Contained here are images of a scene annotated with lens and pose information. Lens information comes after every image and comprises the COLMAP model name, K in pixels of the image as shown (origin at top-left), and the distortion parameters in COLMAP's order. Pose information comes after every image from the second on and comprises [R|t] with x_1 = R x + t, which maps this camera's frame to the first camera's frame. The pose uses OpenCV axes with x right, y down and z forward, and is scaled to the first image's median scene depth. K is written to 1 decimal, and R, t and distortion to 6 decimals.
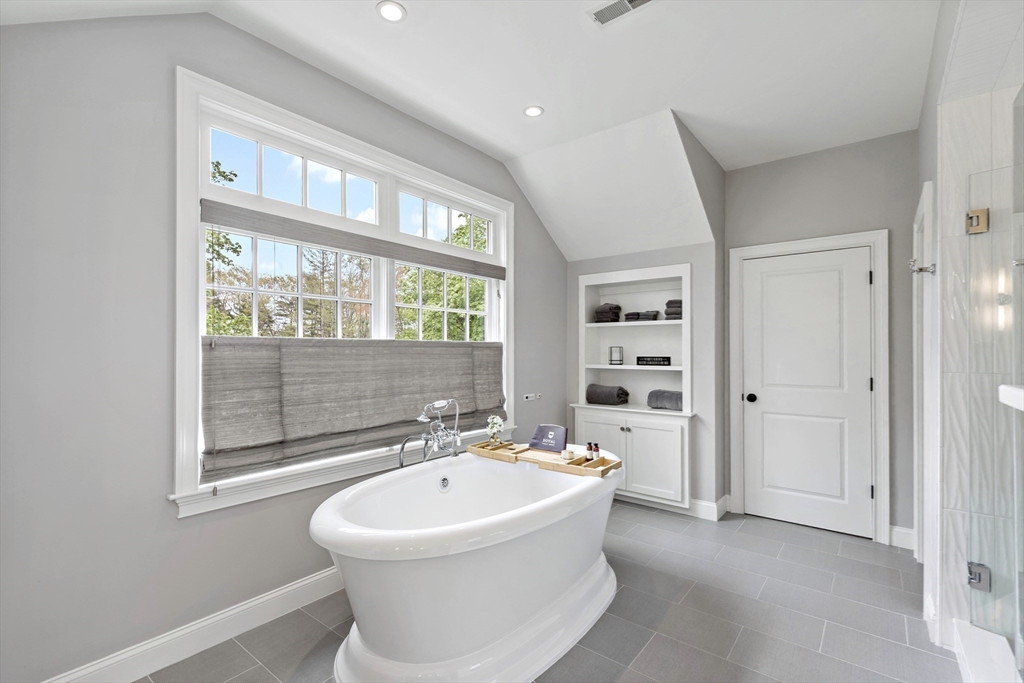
lens RADIAL K [[464.3, 0, 511.4], [0, 464.3, 346.7], [0, 0, 1]] dist [0.000889, 0.000029]
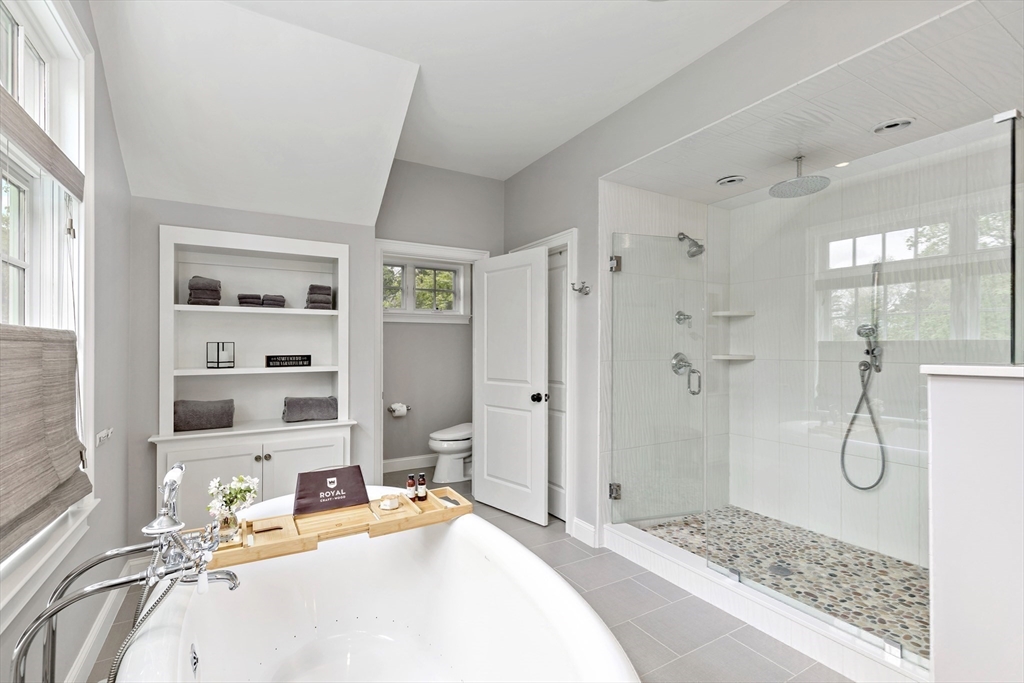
lens RADIAL K [[464.3, 0, 513.4], [0, 464.3, 343.0], [0, 0, 1]] dist [0.000889, 0.000029]
pose [[0.357175, 0.007088, 0.934011, -0.276901], [-0.003079, 0.999975, -0.006411, 0.004924], [-0.934032, -0.000586, 0.357188, 0.376954]]
